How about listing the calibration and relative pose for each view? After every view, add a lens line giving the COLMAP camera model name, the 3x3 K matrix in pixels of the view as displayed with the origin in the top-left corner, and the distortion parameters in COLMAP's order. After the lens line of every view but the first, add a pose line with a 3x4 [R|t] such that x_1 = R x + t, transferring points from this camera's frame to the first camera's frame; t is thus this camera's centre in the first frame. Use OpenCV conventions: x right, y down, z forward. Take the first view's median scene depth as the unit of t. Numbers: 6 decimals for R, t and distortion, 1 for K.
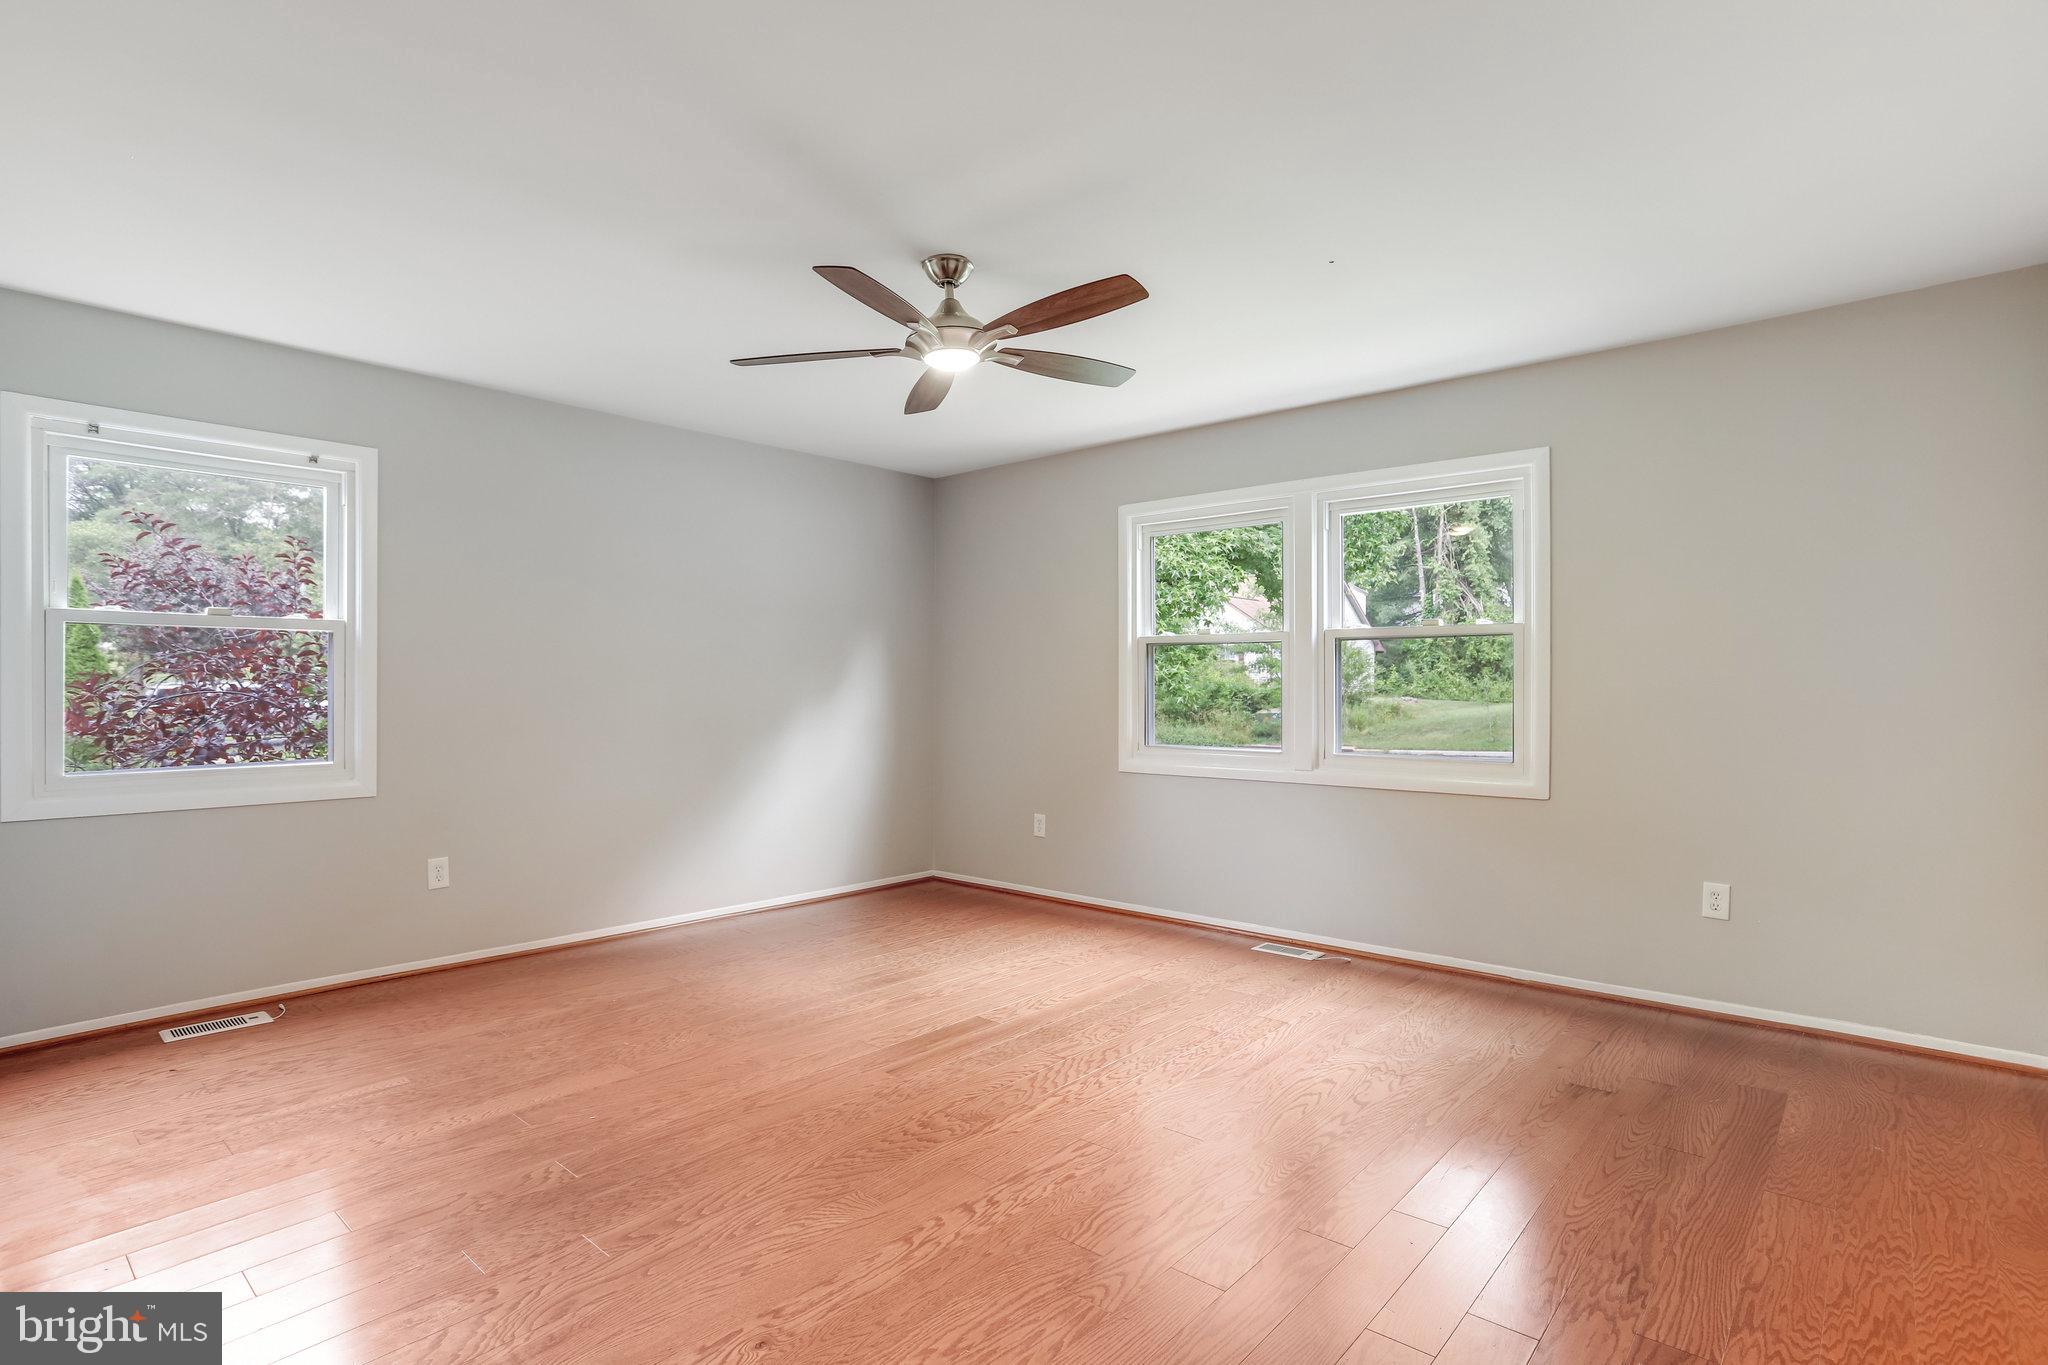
lens RADIAL K [[999.9, 0, 1026.7], [0, 999.9, 685.3], [0, 0, 1]] dist [-0.026951, 0.003177]
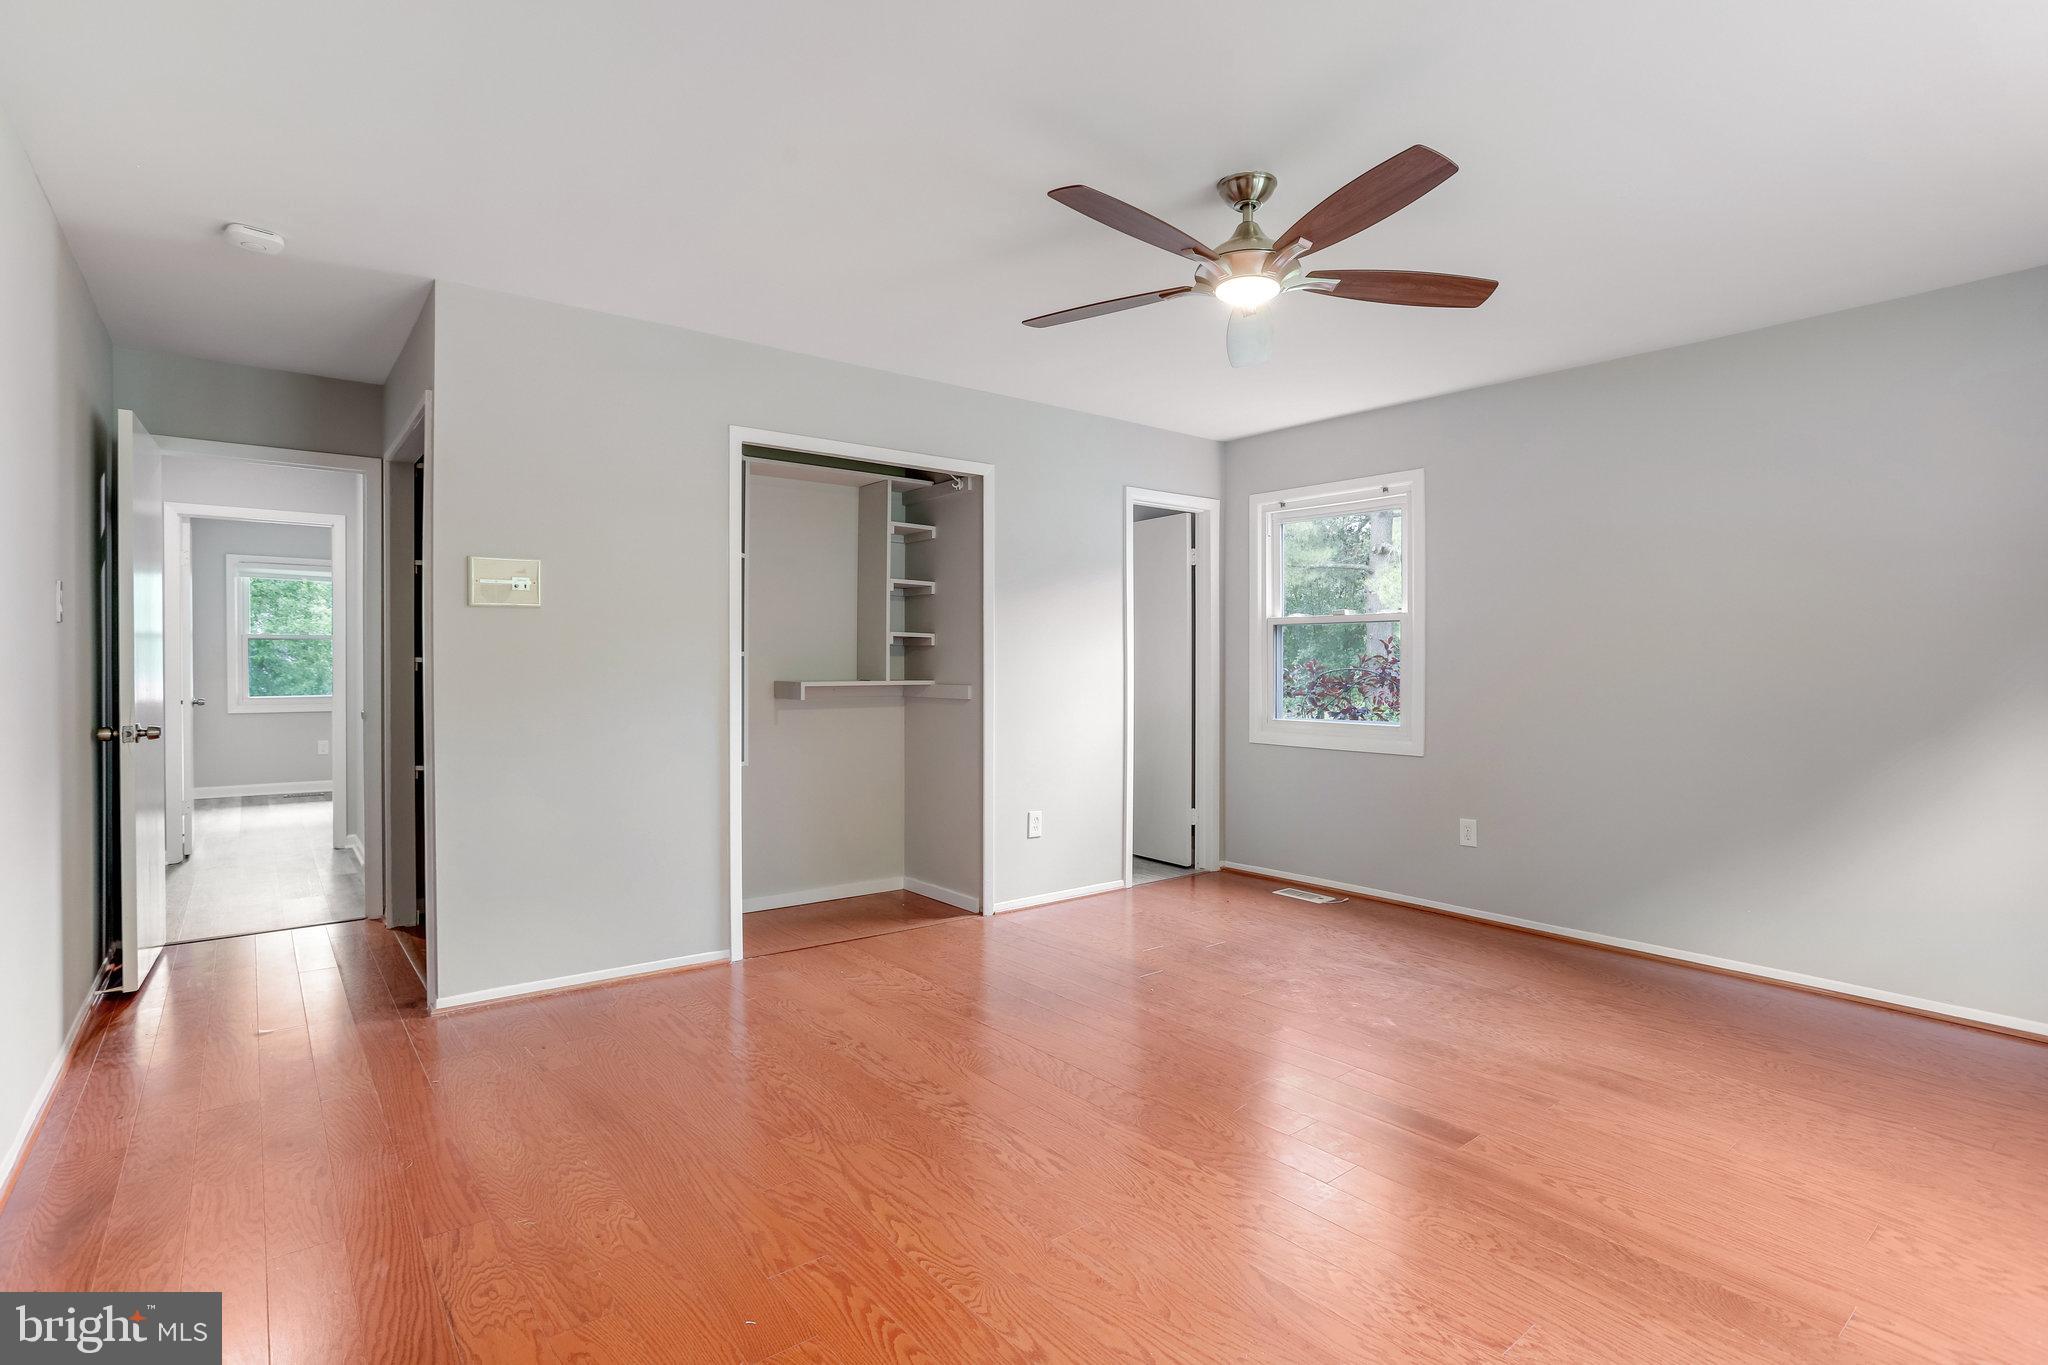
lens RADIAL K [[999.9, 0, 1026.8], [0, 999.9, 675.2], [0, 0, 1]] dist [-0.026951, 0.003177]
pose [[-0.171355, 0.007333, -0.985182, 0.658859], [-0.000321, 0.999972, 0.007499, 0.004618], [0.985209, 0.001601, -0.171348, 0.775651]]
